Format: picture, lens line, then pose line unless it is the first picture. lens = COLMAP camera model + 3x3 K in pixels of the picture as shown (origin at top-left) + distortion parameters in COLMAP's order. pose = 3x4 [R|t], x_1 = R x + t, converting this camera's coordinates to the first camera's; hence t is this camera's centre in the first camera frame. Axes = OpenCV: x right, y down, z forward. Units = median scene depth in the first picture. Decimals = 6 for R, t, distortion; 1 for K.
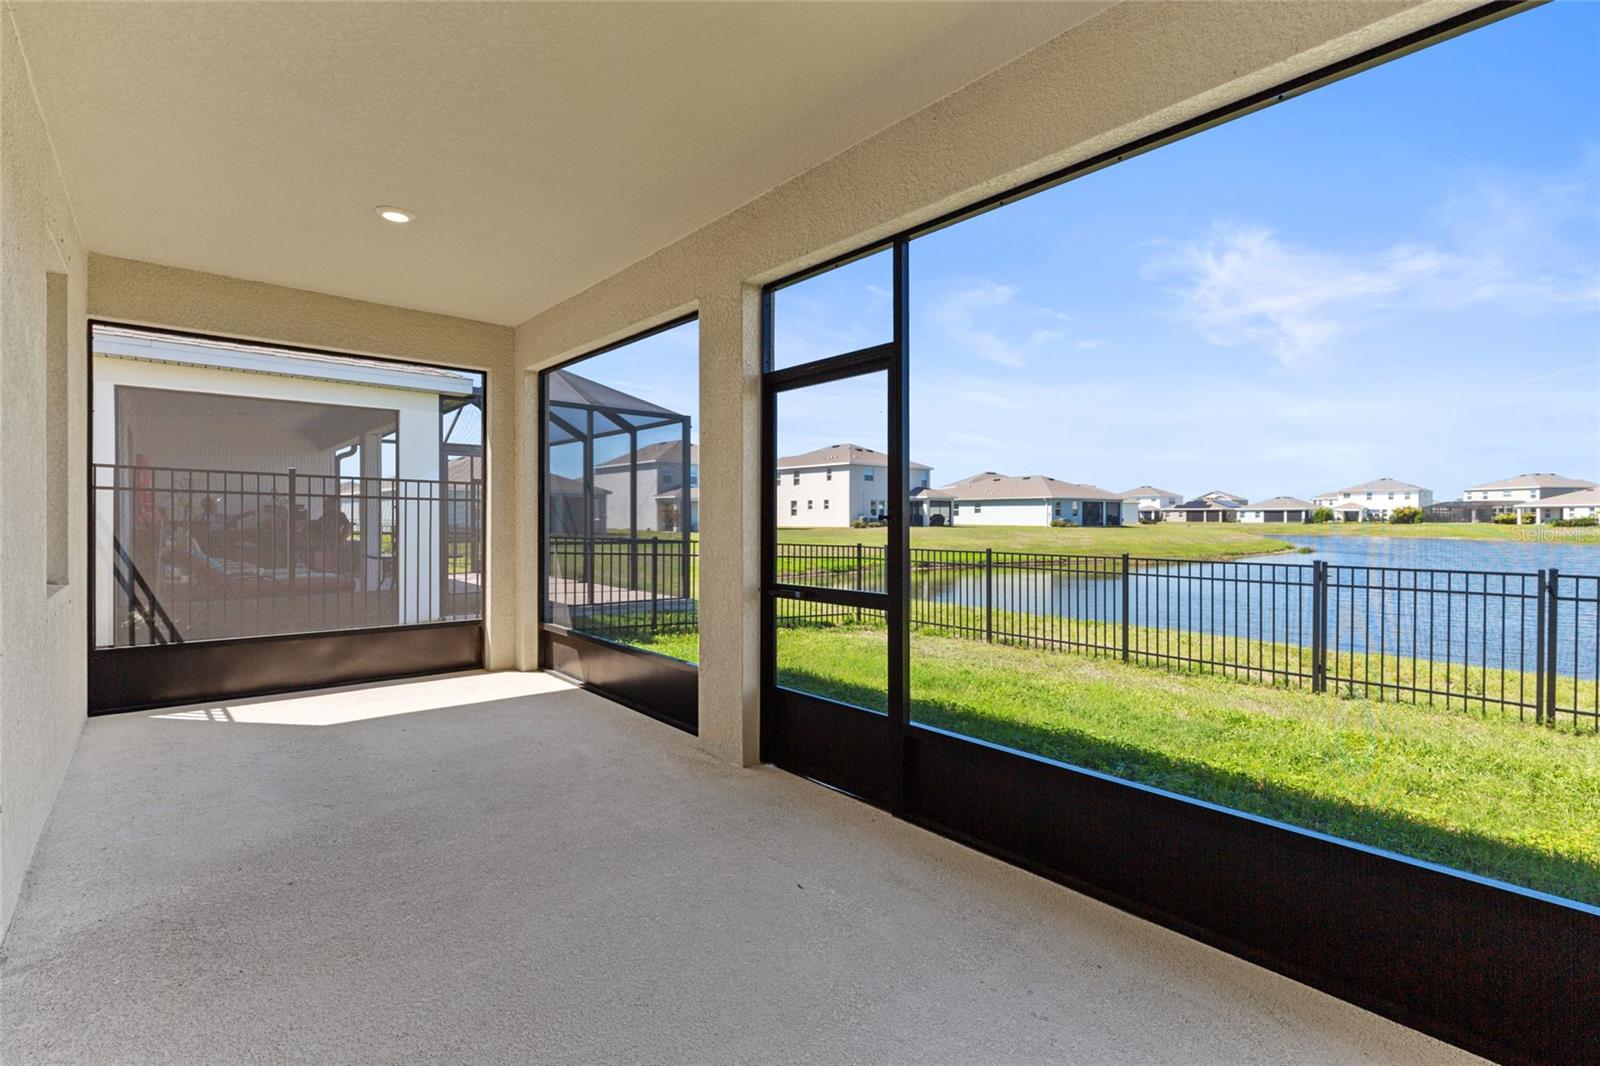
lens RADIAL K [[718.7, 0, 798.7], [0, 718.7, 522.7], [0, 0, 1]] dist [0.002150, -0.000216]
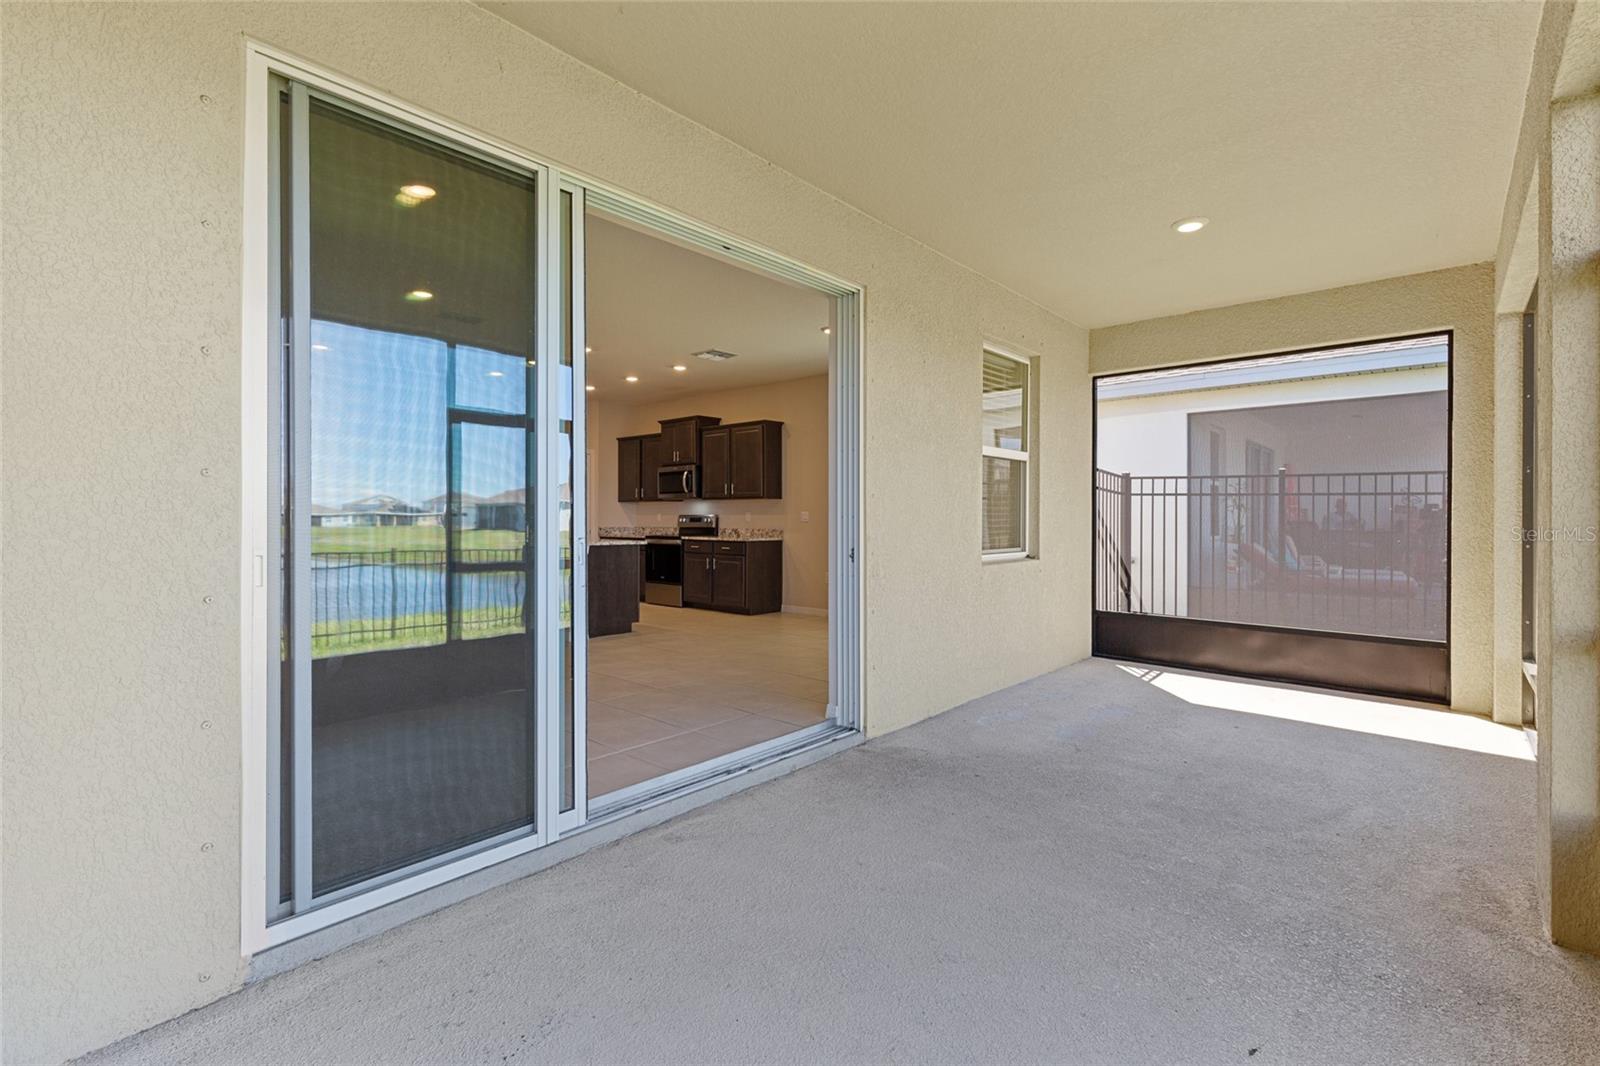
lens RADIAL K [[702.8, 0, 804.7], [0, 702.8, 513.5], [0, 0, 1]] dist [0.002988, -0.000269]
pose [[0.127486, -0.009739, -0.991793, 0.322510], [-0.007174, 0.999917, -0.010741, 0.007068], [0.991814, 0.008485, 0.127405, 0.265085]]
